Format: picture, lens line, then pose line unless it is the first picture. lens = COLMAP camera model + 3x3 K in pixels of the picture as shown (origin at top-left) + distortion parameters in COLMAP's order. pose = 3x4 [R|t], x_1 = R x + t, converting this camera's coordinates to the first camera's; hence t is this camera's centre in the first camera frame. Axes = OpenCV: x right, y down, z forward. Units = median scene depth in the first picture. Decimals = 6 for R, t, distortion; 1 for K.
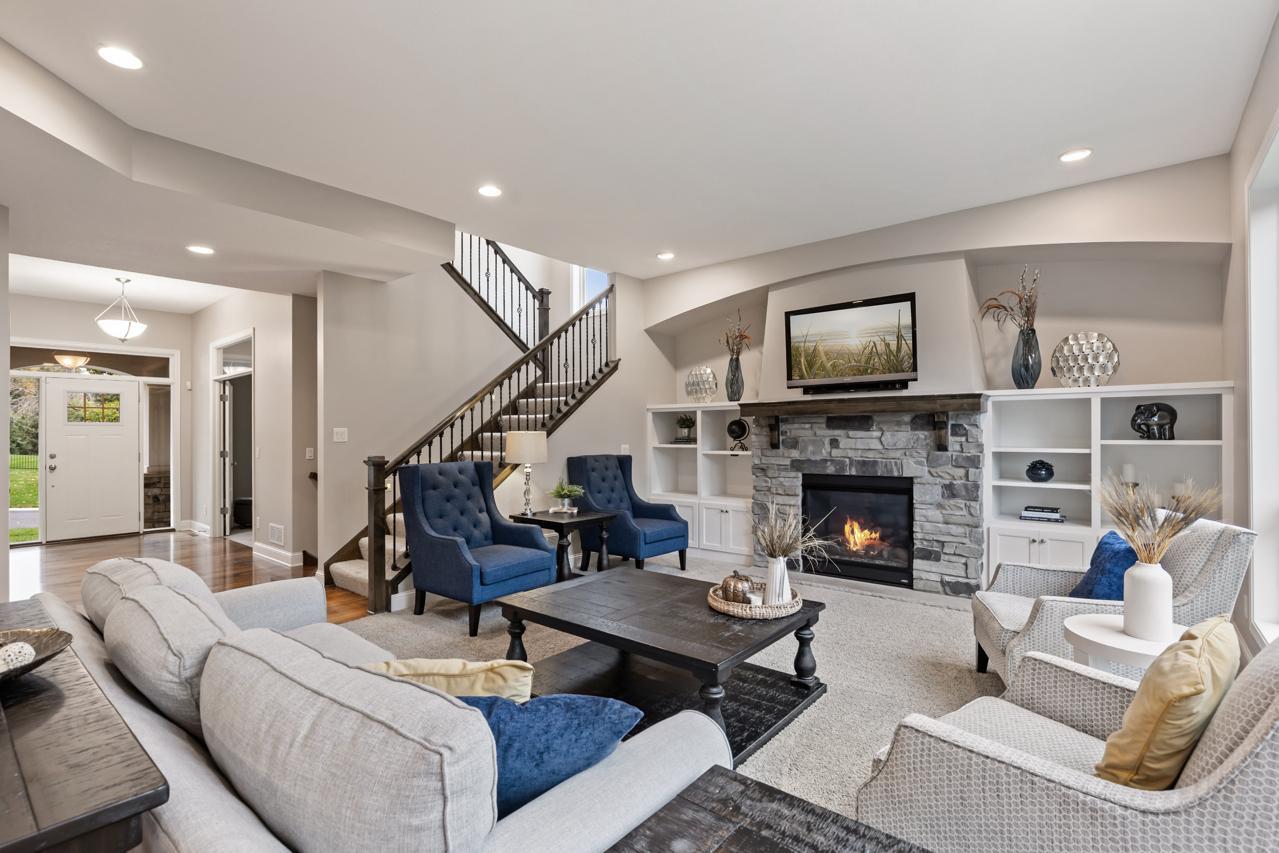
lens RADIAL K [[601.4, 0, 629.8], [0, 601.4, 426.4], [0, 0, 1]] dist [-0.007719, -0.000599]
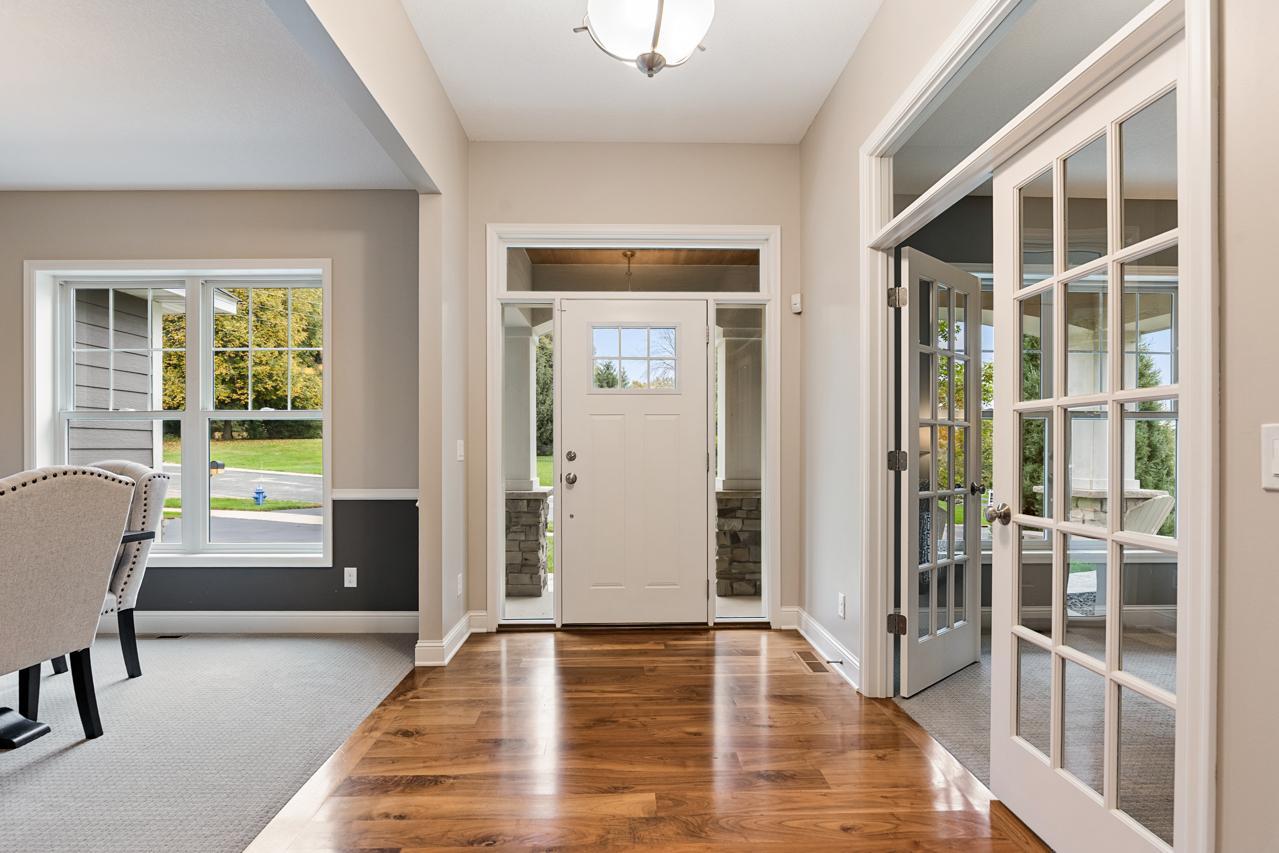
lens RADIAL K [[576.4, 0, 635.1], [0, 576.4, 453.0], [0, 0, 1]] dist [-0.000422, -0.000030]
pose [[0.667400, 0.016792, -0.744510, -0.503422], [0.000518, 0.999735, 0.023013, 0.032057], [0.744699, -0.015744, 0.667215, 0.633506]]
